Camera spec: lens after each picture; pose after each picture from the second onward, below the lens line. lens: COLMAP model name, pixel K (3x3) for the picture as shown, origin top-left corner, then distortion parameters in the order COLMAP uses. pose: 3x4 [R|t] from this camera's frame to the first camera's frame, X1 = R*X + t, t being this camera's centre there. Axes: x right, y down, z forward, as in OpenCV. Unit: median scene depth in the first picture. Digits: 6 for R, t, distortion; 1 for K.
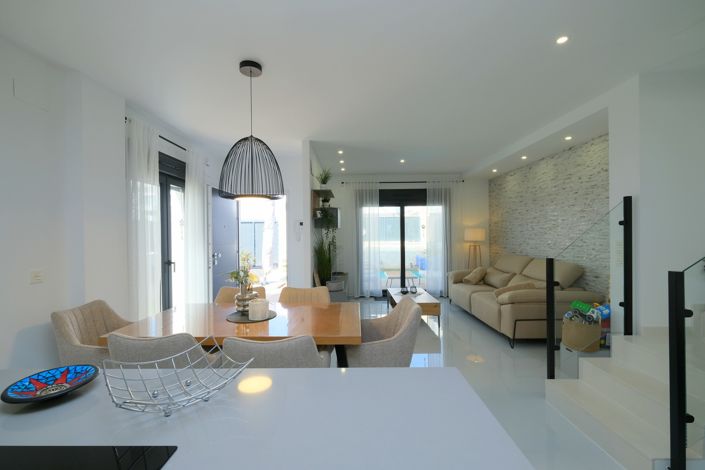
lens RADIAL K [[306.4, 0, 349.3], [0, 306.4, 231.4], [0, 0, 1]] dist [-0.005386, 0.000598]
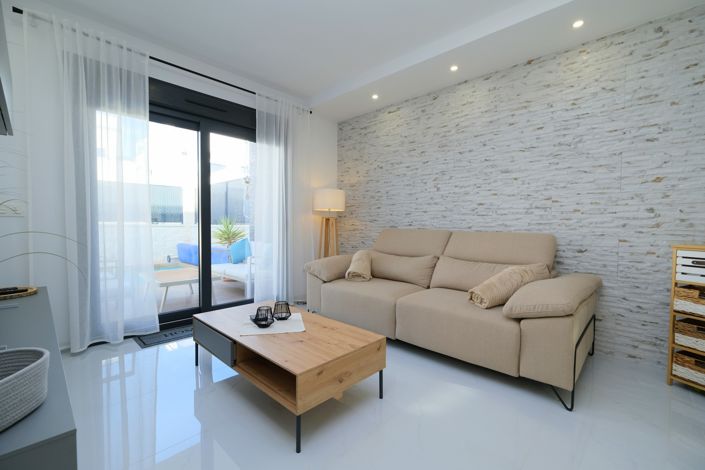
lens RADIAL K [[306.4, 0, 353.9], [0, 306.4, 236.0], [0, 0, 1]] dist [-0.005386, 0.000598]
pose [[0.684939, -0.016647, 0.728410, -0.020990], [-0.019538, 0.998960, 0.041203, 0.067527], [-0.728338, -0.042453, 0.683901, 0.628412]]
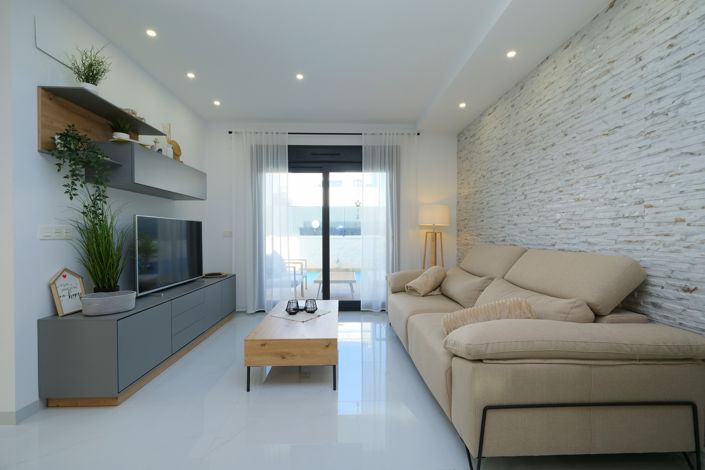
lens RADIAL K [[306.4, 0, 348.6], [0, 306.4, 236.1], [0, 0, 1]] dist [-0.005386, 0.000598]
pose [[0.999318, 0.002916, 0.036802, 0.246917], [-0.003551, 0.999846, 0.017204, 0.051752], [-0.036746, -0.017323, 0.999174, 0.432951]]
